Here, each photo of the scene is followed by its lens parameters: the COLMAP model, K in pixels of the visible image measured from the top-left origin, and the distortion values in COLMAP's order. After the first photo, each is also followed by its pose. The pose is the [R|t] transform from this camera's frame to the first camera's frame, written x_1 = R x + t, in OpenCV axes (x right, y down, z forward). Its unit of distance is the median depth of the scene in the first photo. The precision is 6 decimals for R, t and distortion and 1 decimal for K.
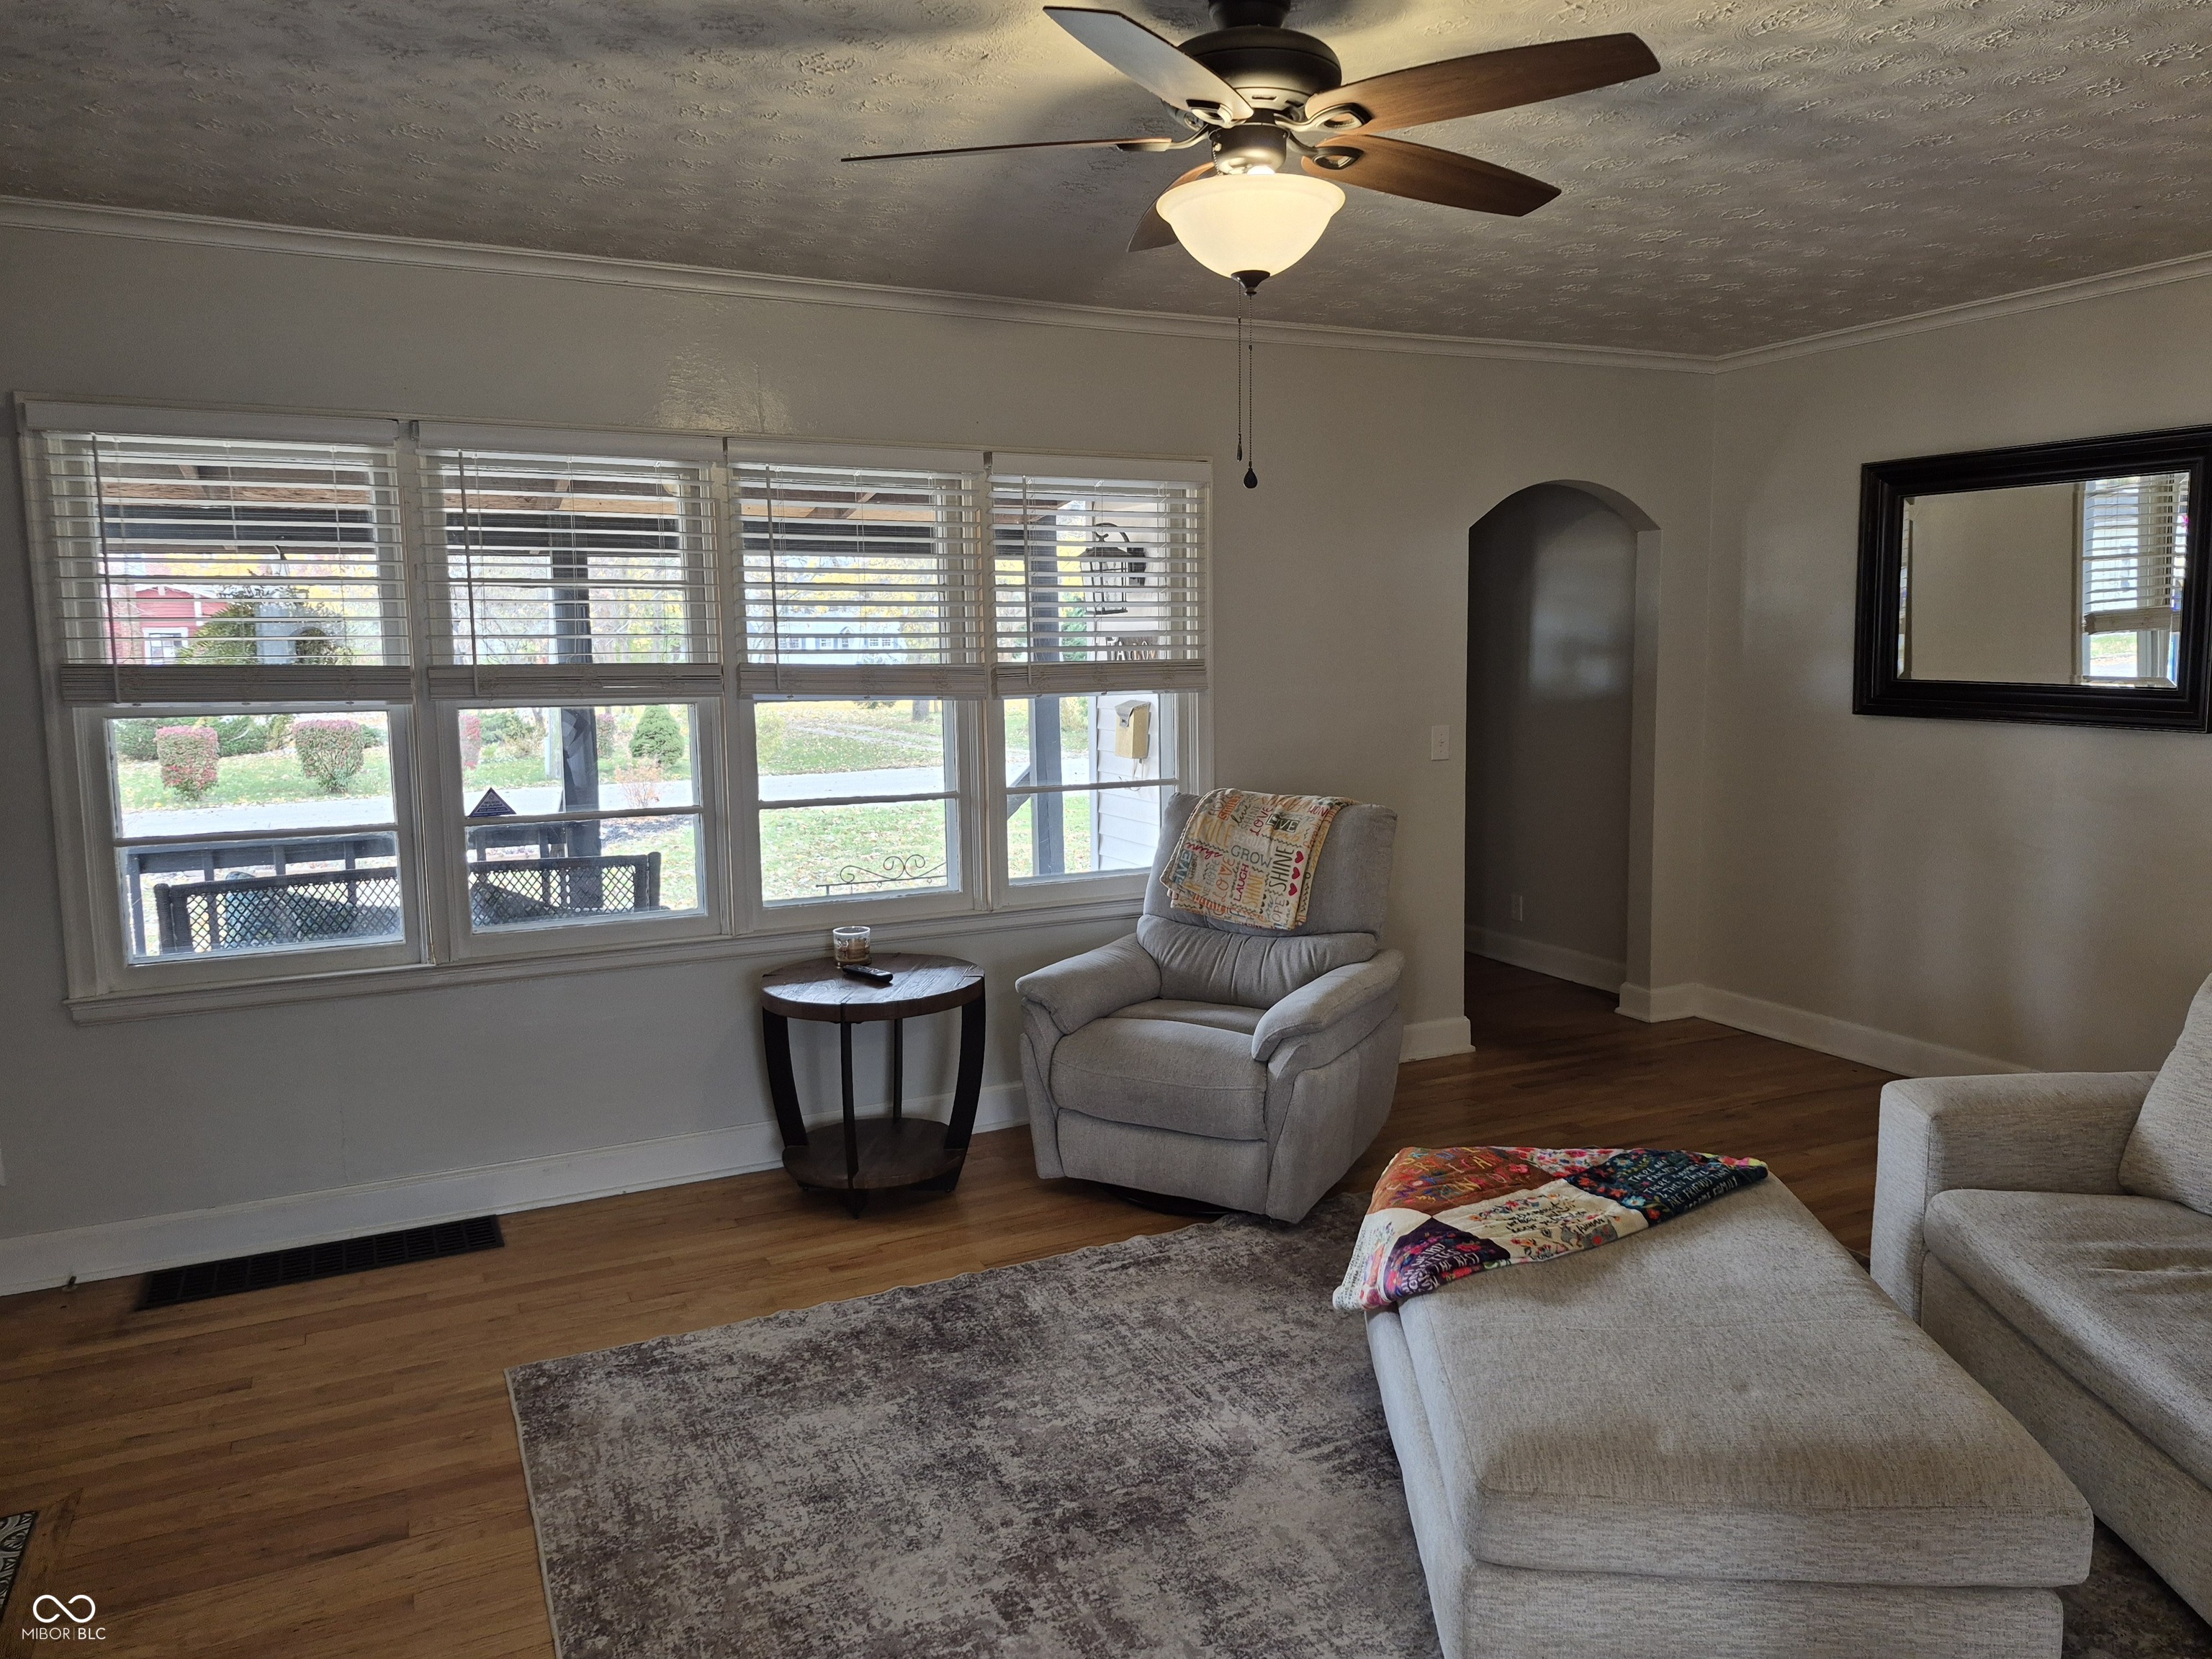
lens RADIAL K [[1561.2, 0, 1106.0], [0, 1561.2, 829.5], [0, 0, 1]] dist [0.123452, -0.180866]
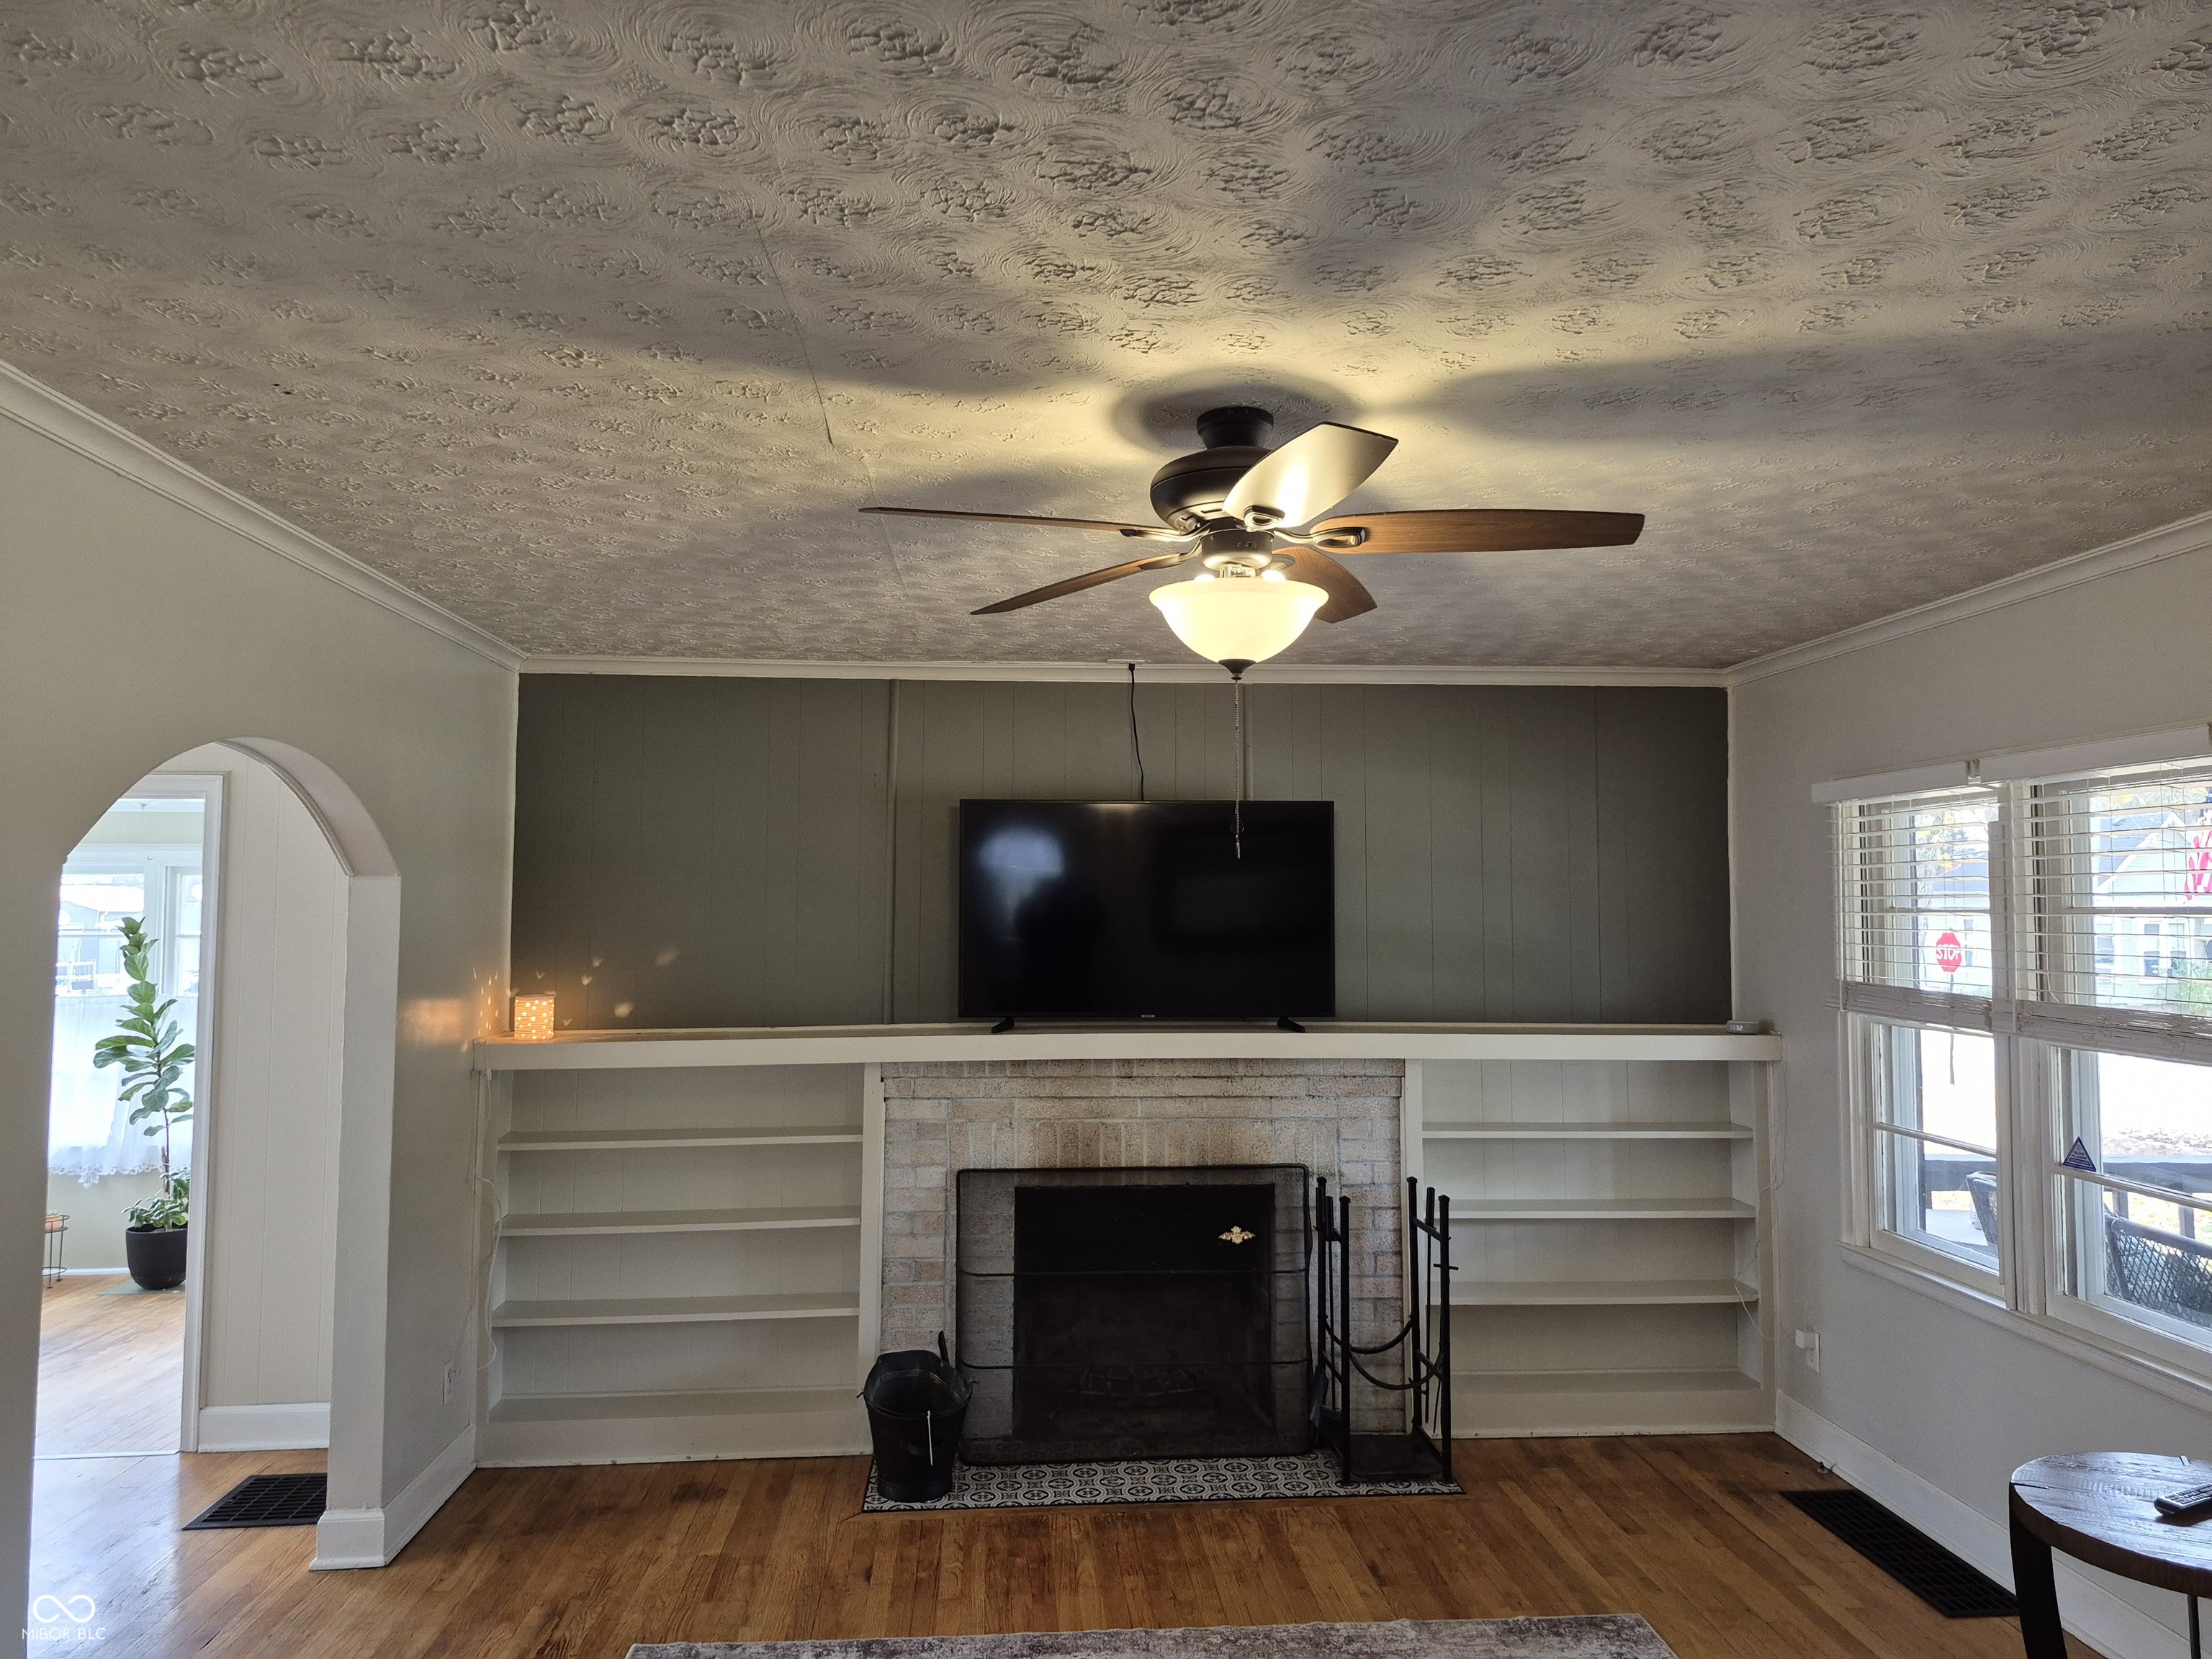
lens RADIAL K [[1561.2, 0, 1106.0], [0, 1561.2, 829.5], [0, 0, 1]] dist [0.123452, -0.180866]
pose [[-0.379158, -0.032684, -0.924755, 0.794687], [-0.111810, 0.993672, 0.010723, -0.177107], [0.918552, 0.107463, -0.380413, 0.973725]]
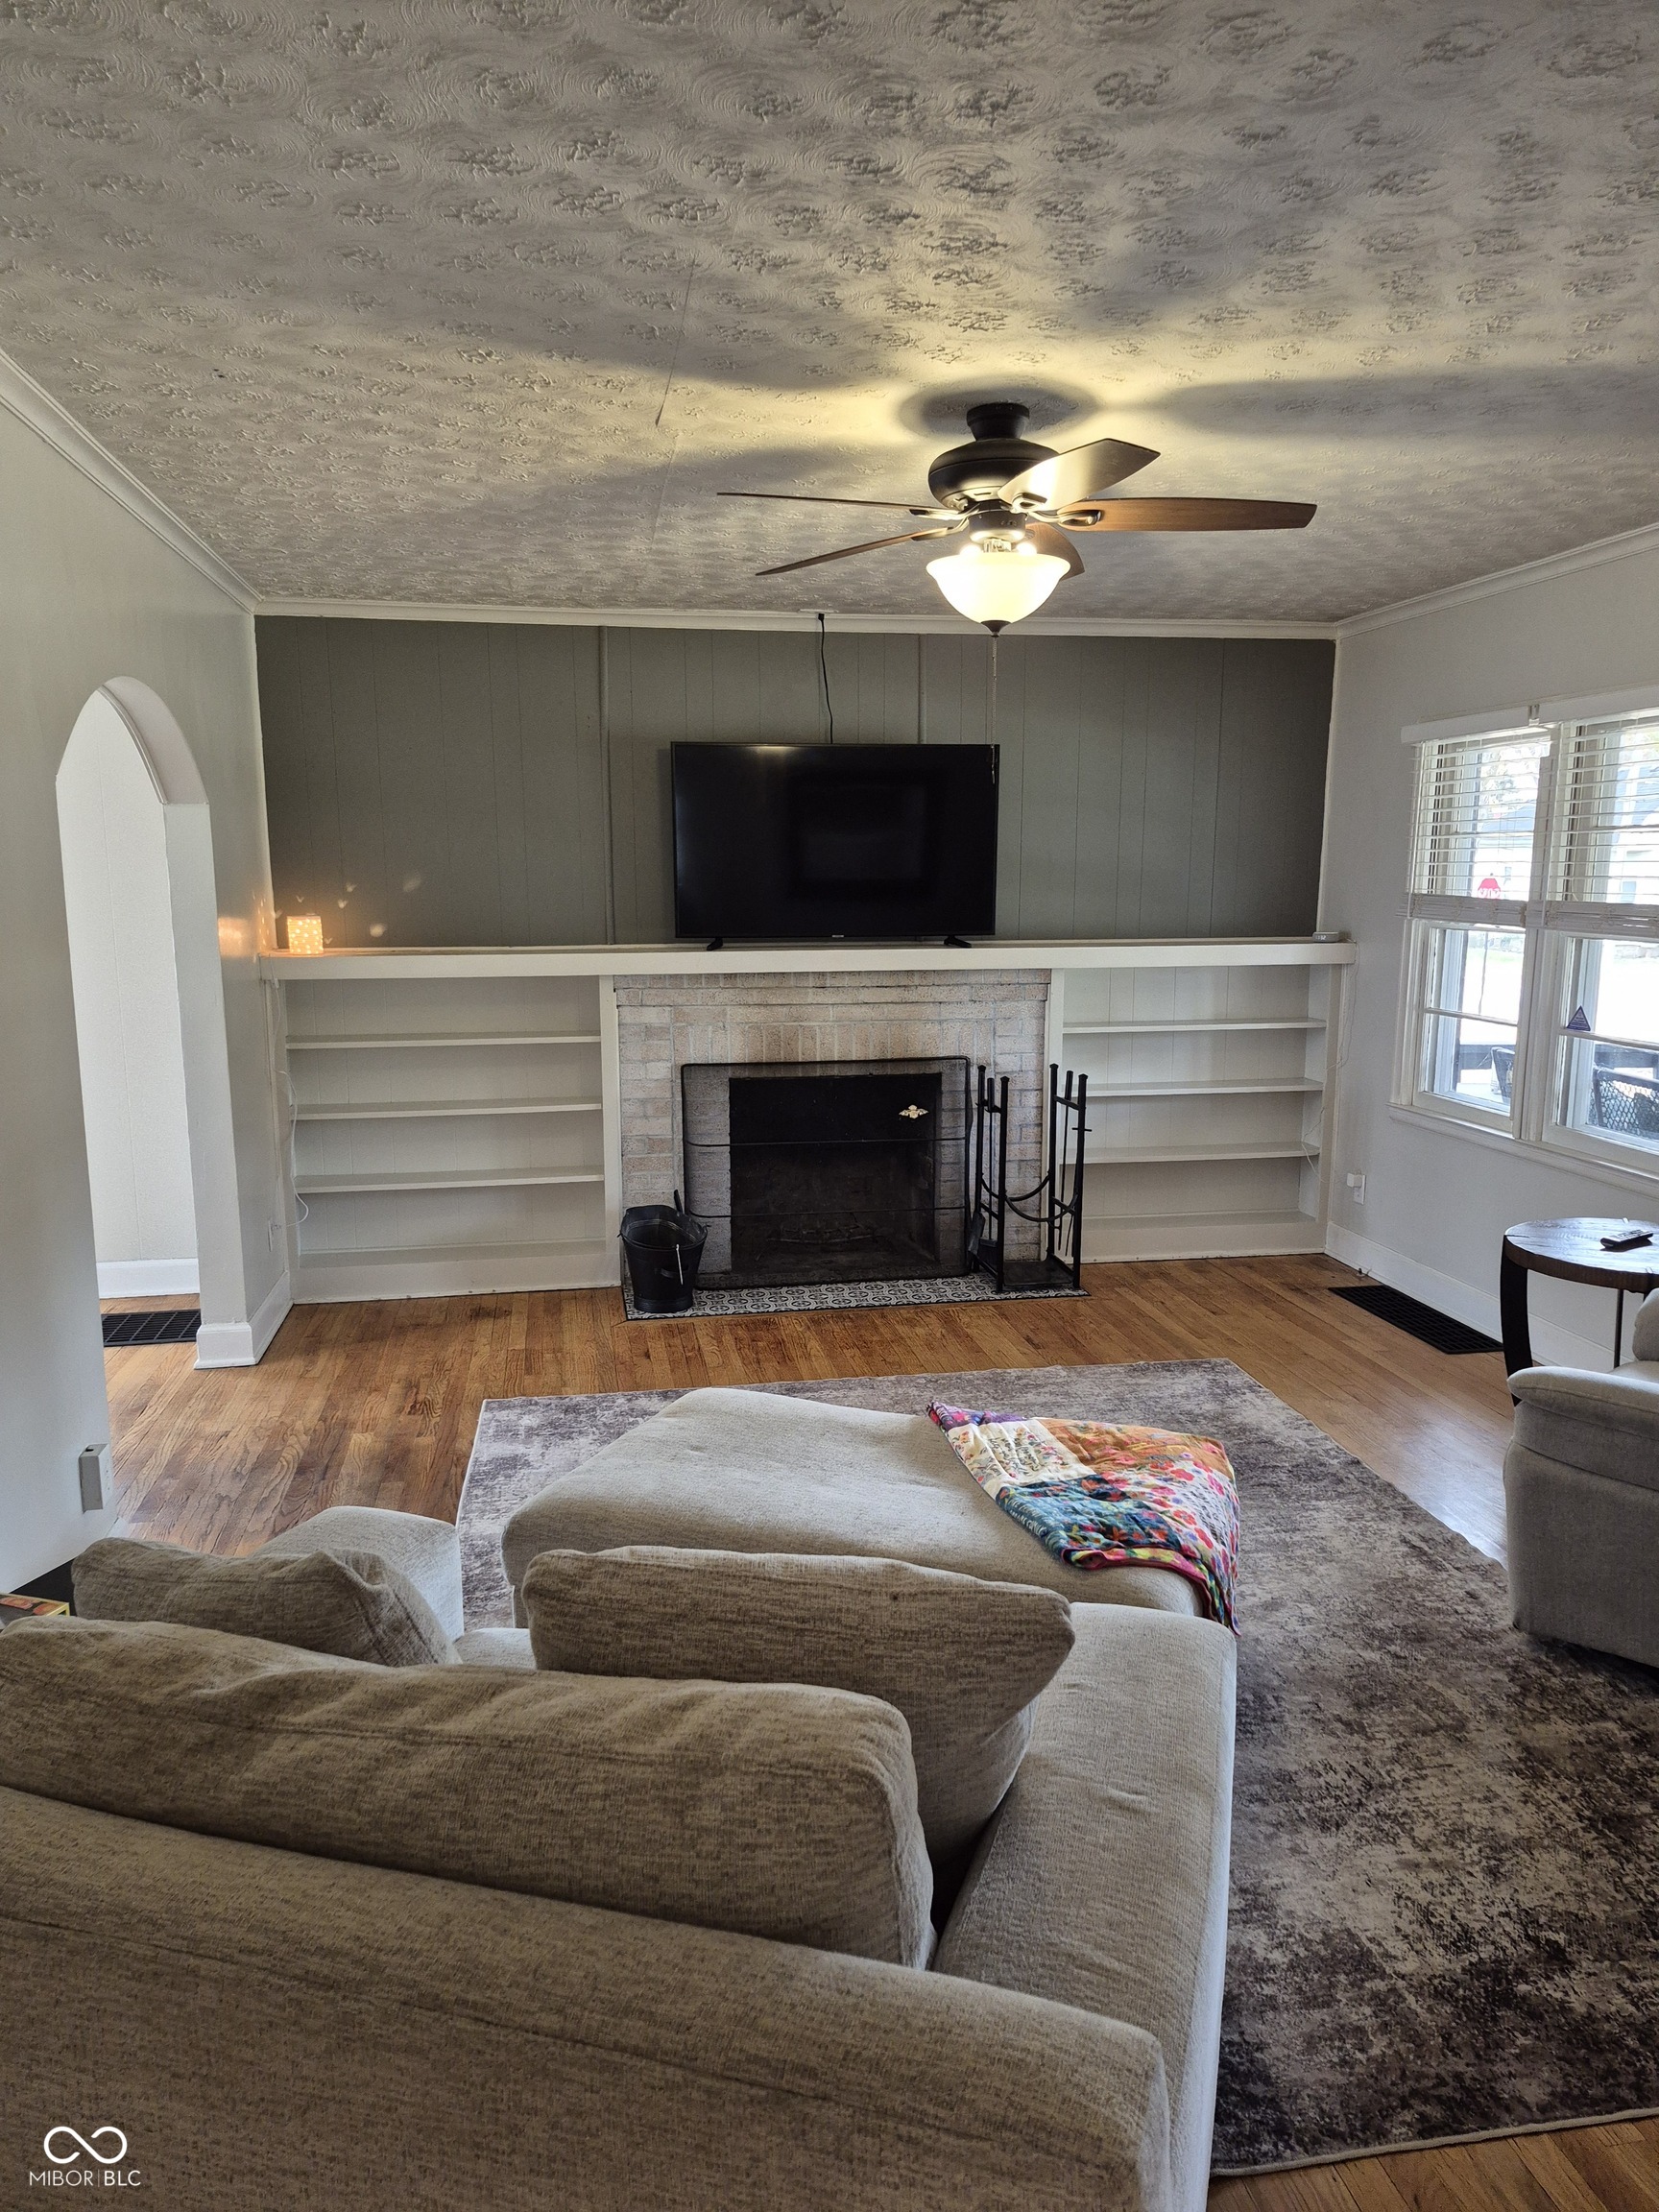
lens RADIAL K [[1547.1, 0, 815.1], [0, 1547.1, 1148.3], [0, 0, 1]] dist [0.102201, -0.131940]
pose [[-0.297617, 0.186169, -0.936357, 1.067015], [-0.113715, 0.966907, 0.228387, -0.150958], [0.947889, 0.174450, -0.266598, 0.941883]]
